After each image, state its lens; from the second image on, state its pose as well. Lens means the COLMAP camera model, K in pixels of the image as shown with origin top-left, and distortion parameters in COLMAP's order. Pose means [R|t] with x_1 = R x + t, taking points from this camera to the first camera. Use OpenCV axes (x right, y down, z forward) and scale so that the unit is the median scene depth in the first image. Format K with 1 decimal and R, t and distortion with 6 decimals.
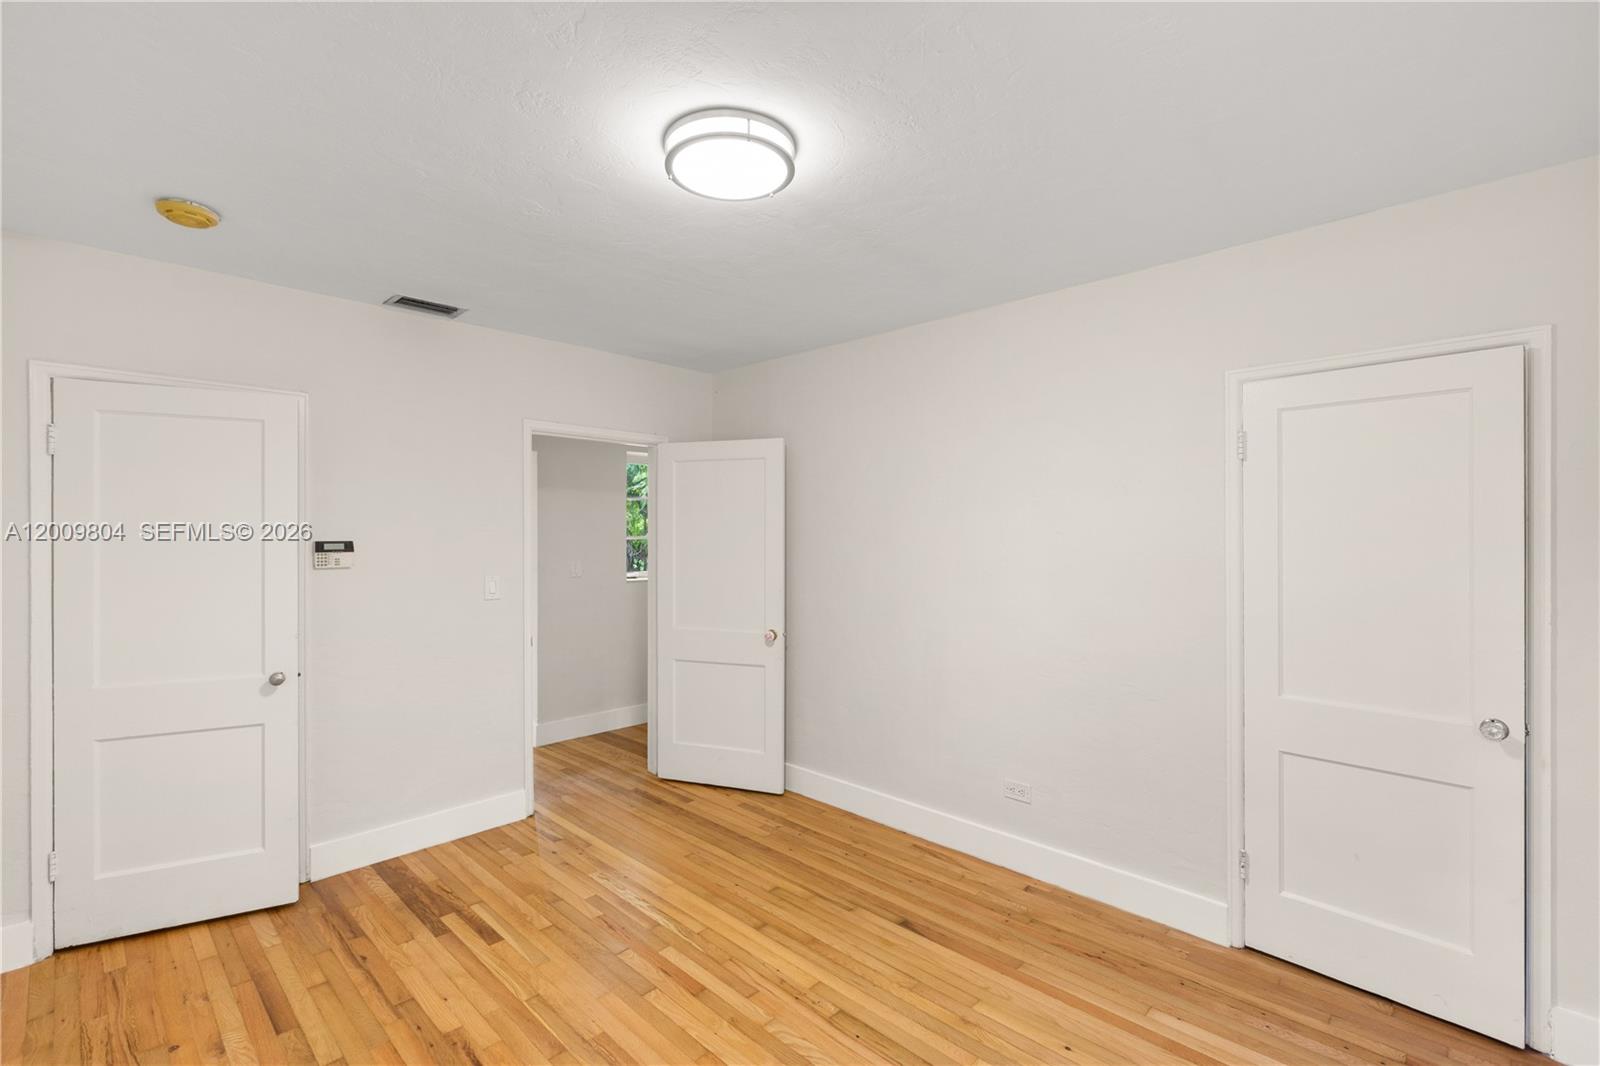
lens RADIAL K [[721.6, 0, 800.1], [0, 721.6, 517.4], [0, 0, 1]] dist [-0.002671, -0.000850]
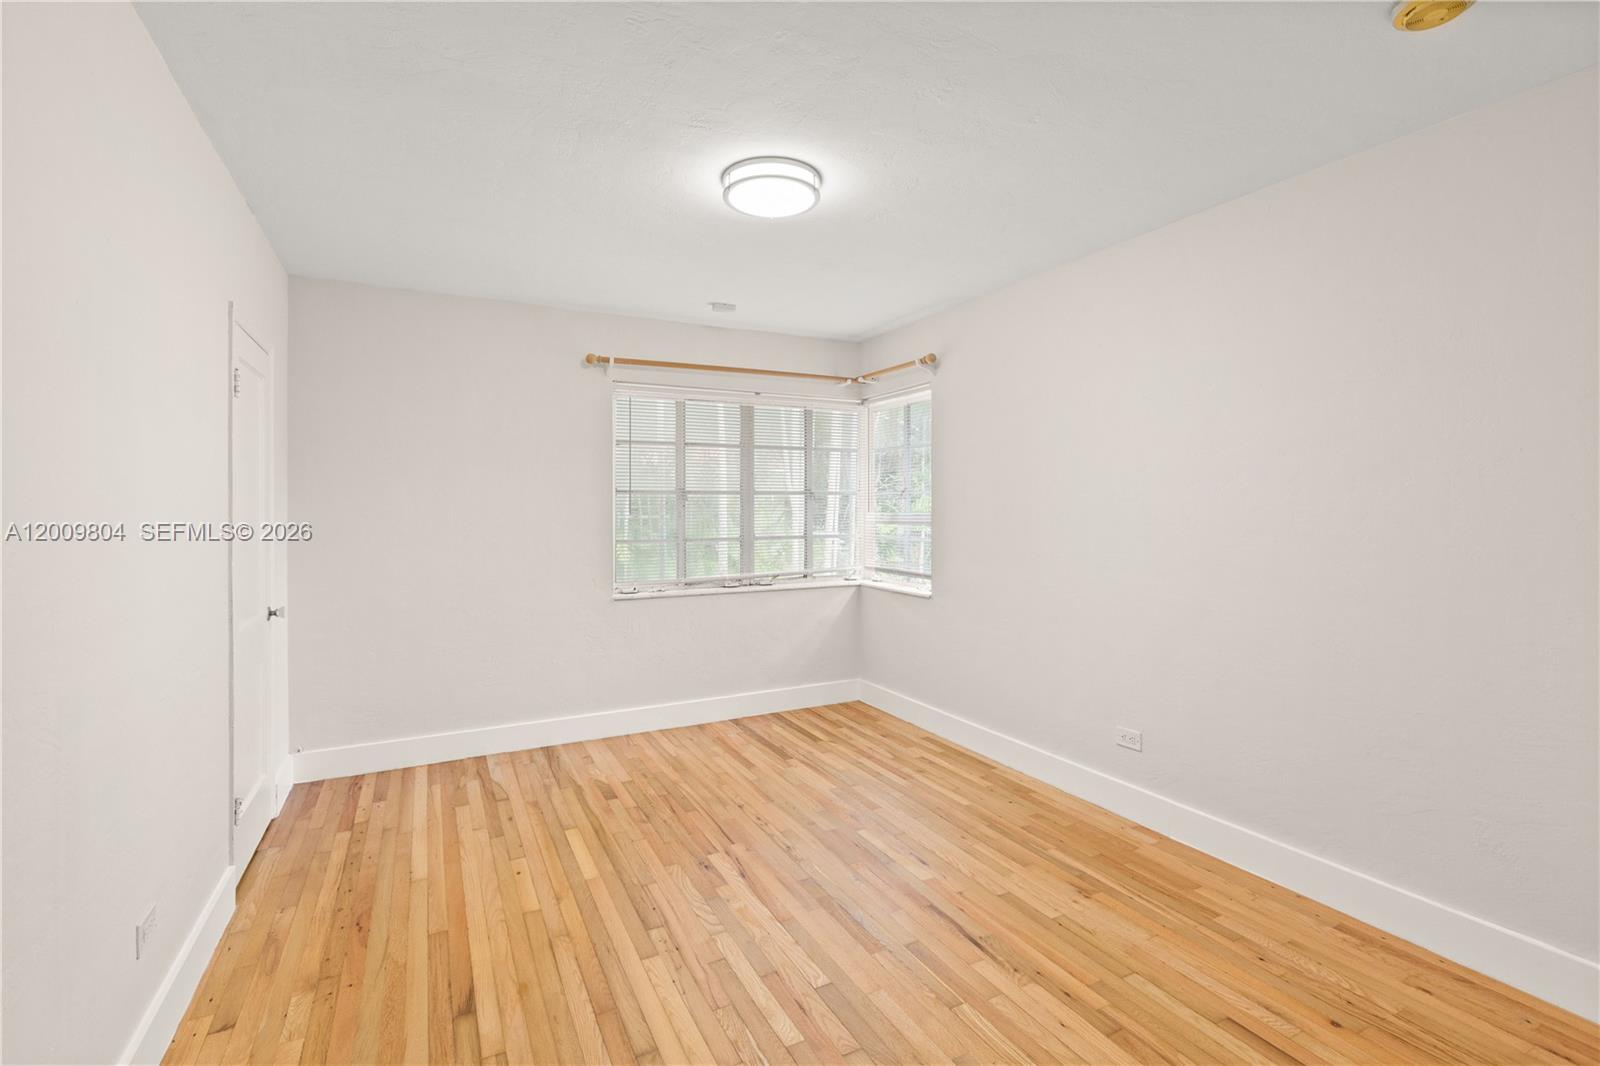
lens RADIAL K [[721.6, 0, 800.1], [0, 721.6, 517.4], [0, 0, 1]] dist [-0.002671, -0.000850]
pose [[-0.946409, -0.000402, 0.322970, -0.449670], [-0.000281, 1.000000, 0.000419, 0.085635], [-0.322971, 0.000306, -0.946409, 1.776273]]
